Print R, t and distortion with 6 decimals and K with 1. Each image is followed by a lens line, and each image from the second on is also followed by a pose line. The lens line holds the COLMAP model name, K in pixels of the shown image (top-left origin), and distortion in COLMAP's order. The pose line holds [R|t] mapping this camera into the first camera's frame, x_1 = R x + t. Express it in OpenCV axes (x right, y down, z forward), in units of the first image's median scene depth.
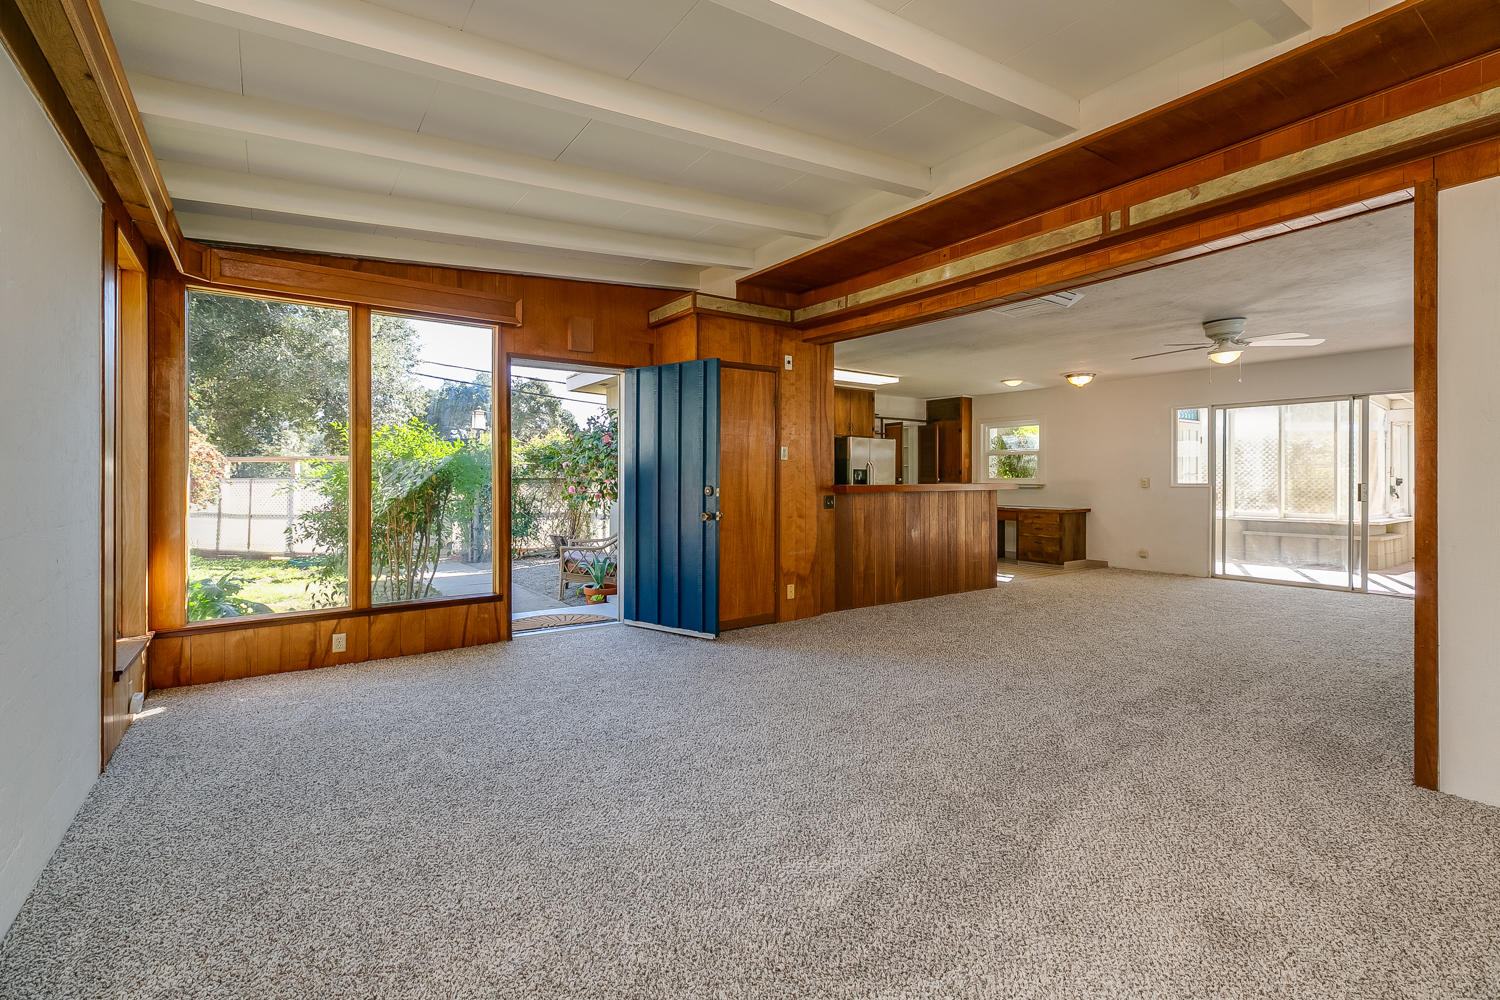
lens RADIAL K [[677.5, 0, 746.4], [0, 677.5, 490.7], [0, 0, 1]] dist [0.001734, 0.000123]
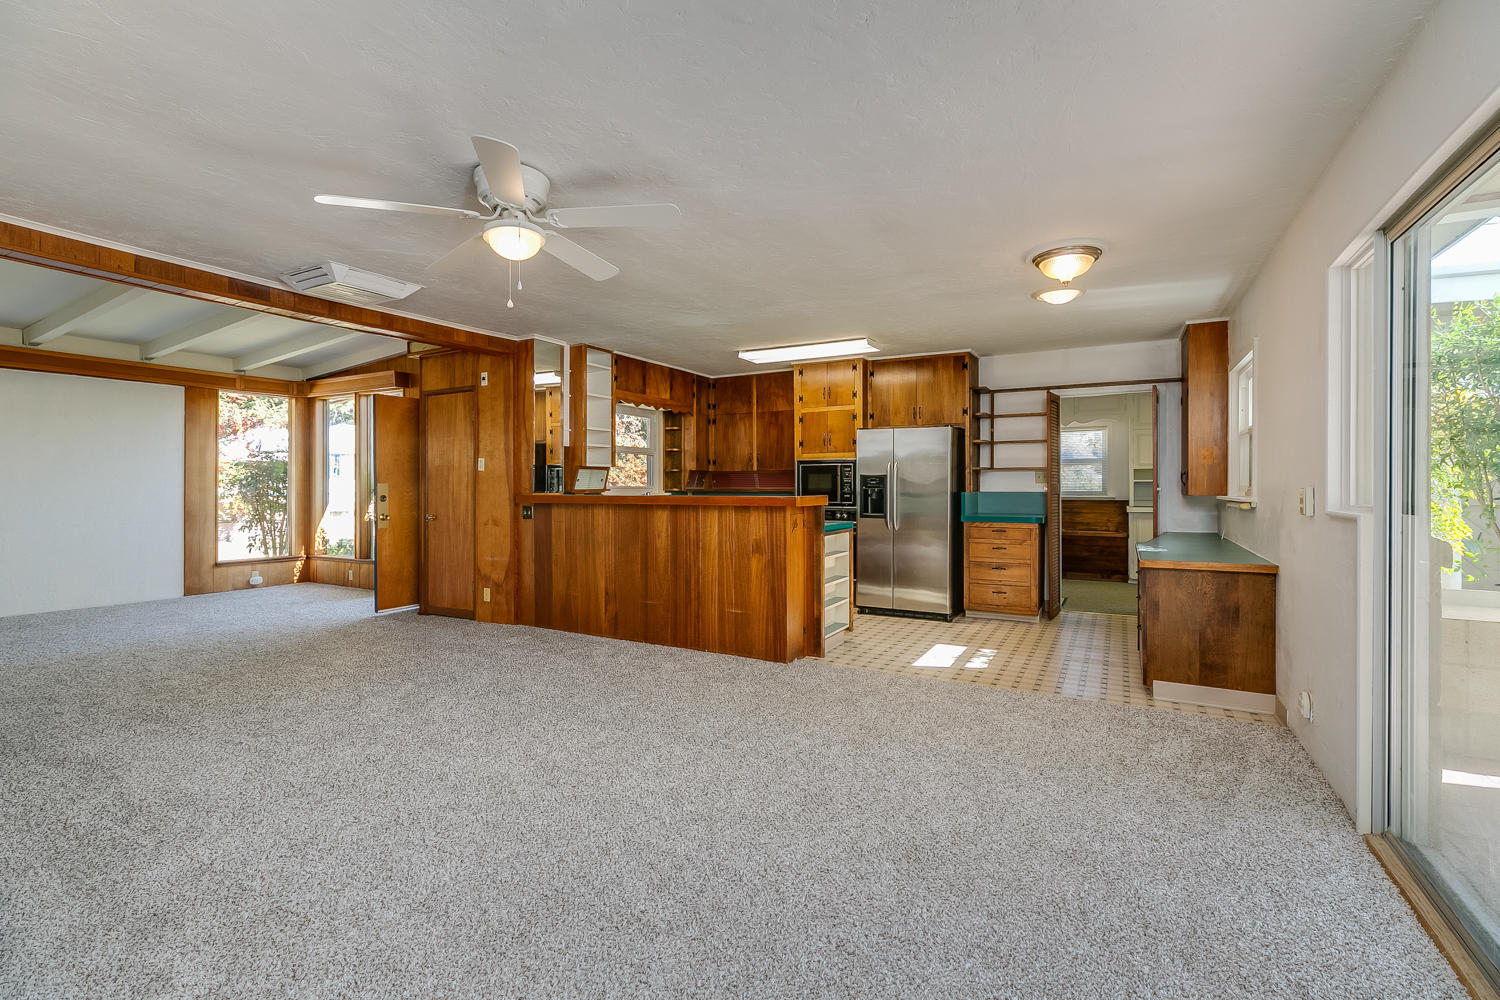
lens RADIAL K [[653.5, 0, 750.0], [0, 653.5, 500.0], [0, 0, 1]] dist [-0.001114, -0.000143]
pose [[0.432362, 0.015470, -0.901567, 1.202084], [-0.017097, 0.999814, 0.008957, -0.015931], [0.901538, 0.011542, 0.432546, 0.959998]]
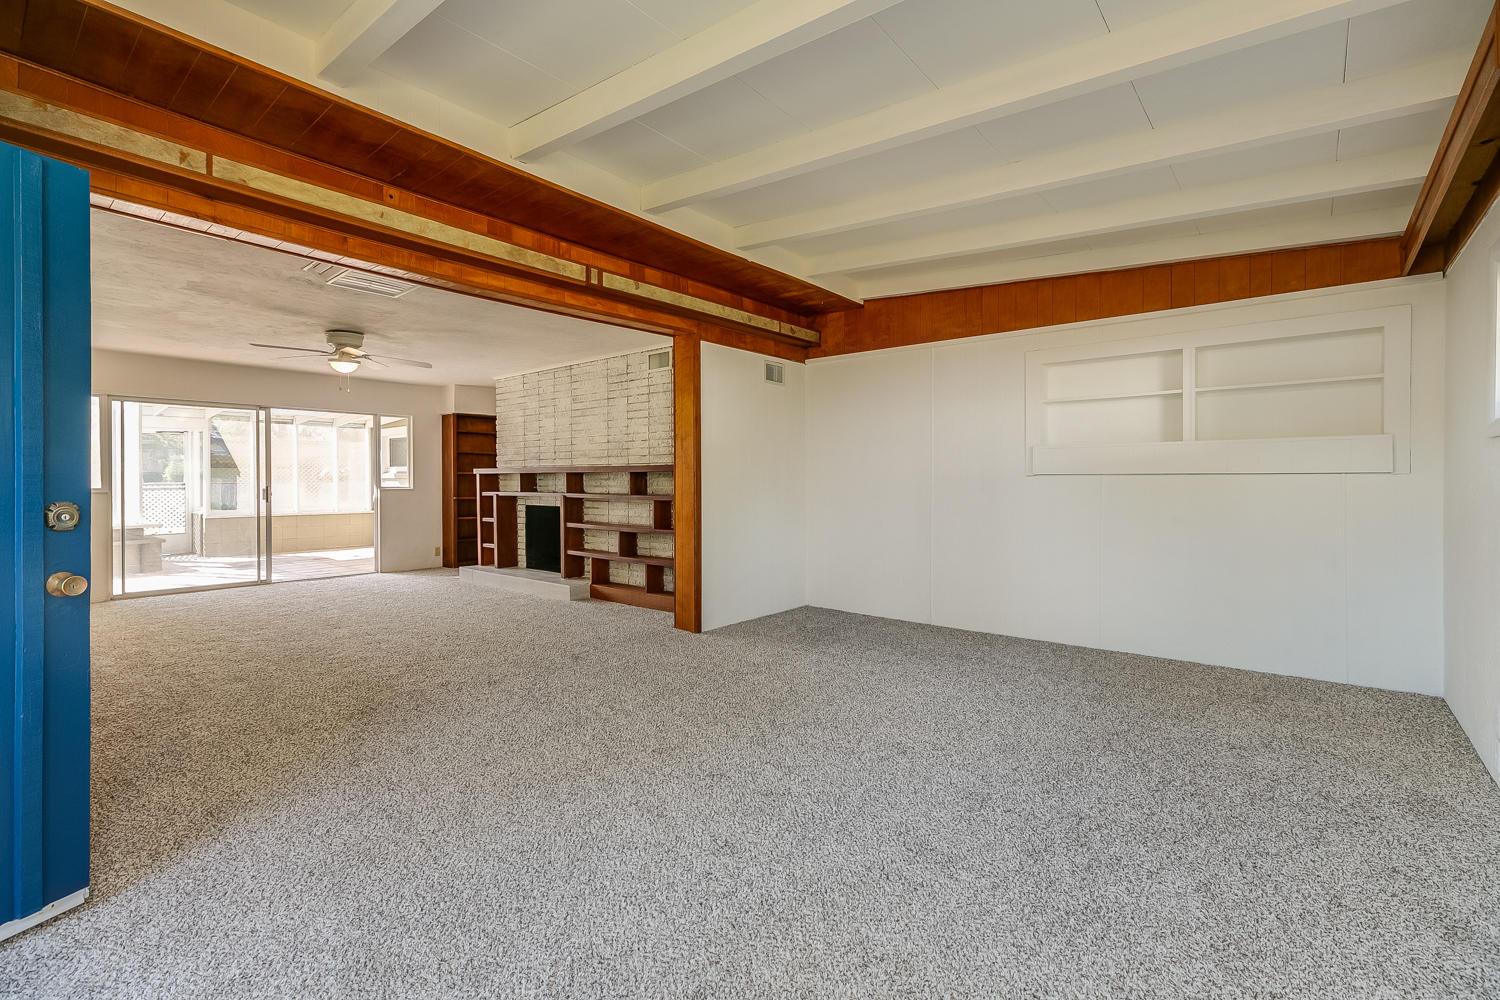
lens RADIAL K [[662.0, 0, 748.1], [0, 662.0, 484.9], [0, 0, 1]] dist [-0.000432, -0.000095]
pose [[-0.259374, -0.005268, 0.965763, -0.452583], [0.020296, 0.999735, 0.010904, -0.010461], [-0.965564, 0.022429, -0.259198, 0.655067]]
